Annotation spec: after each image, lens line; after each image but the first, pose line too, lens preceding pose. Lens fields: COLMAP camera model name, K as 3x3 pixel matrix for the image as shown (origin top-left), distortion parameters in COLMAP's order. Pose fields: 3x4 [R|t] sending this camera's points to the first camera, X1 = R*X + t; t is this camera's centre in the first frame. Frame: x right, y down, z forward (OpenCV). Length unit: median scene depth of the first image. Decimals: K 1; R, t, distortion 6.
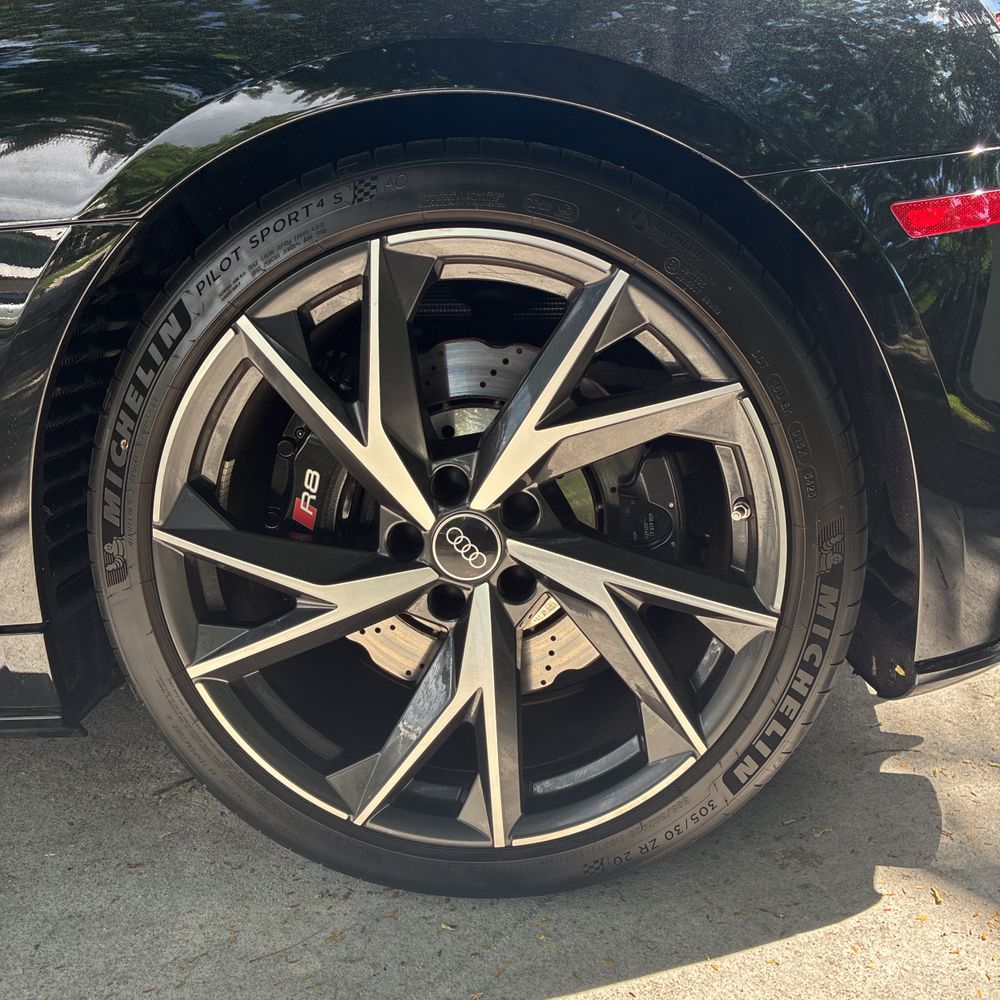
lens RADIAL K [[1007.2, 0, 502.9], [0, 1007.2, 494.3], [0, 0, 1]] dist [0.030571, -0.014606]
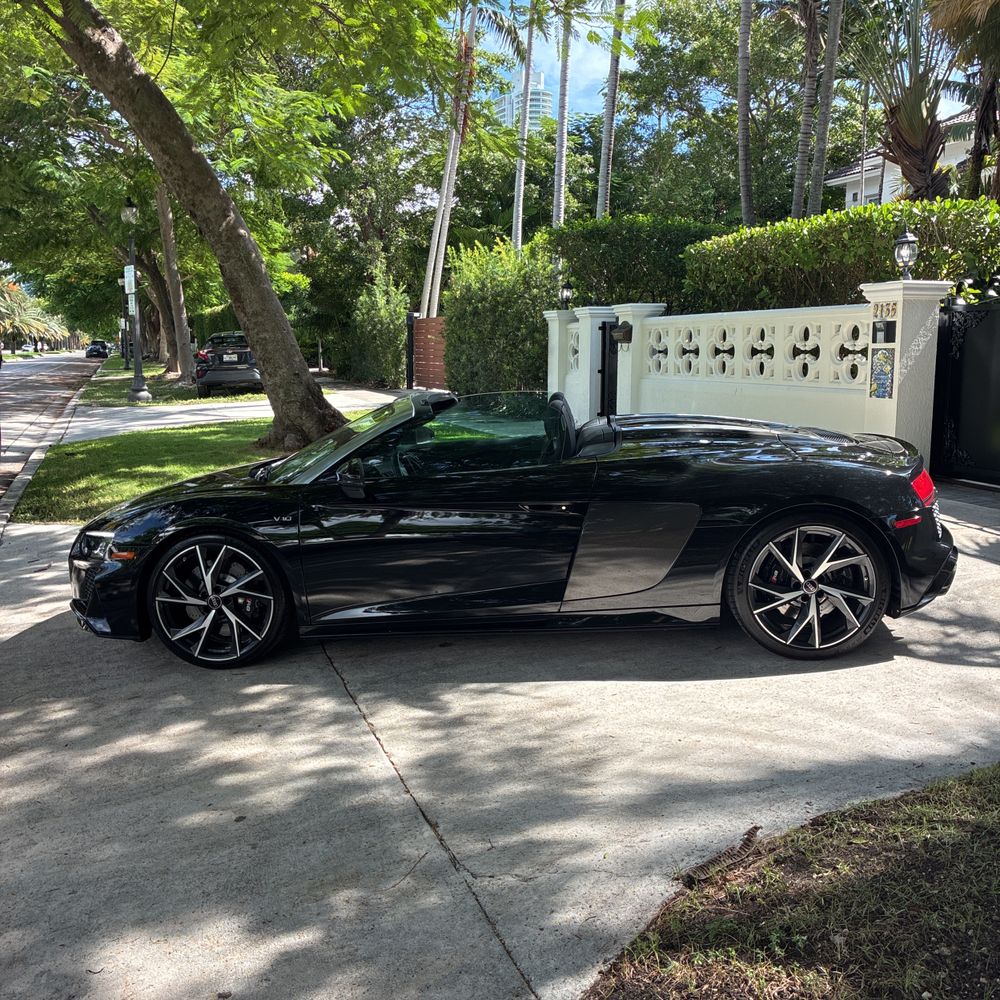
lens RADIAL K [[1007.2, 0, 502.9], [0, 1007.2, 494.3], [0, 0, 1]] dist [0.030571, -0.014606]
pose [[0.999918, -0.005672, 0.011466, -1.628457], [0.006418, 0.997791, -0.066125, -0.081363], [-0.011065, 0.066193, 0.997745, -4.039473]]
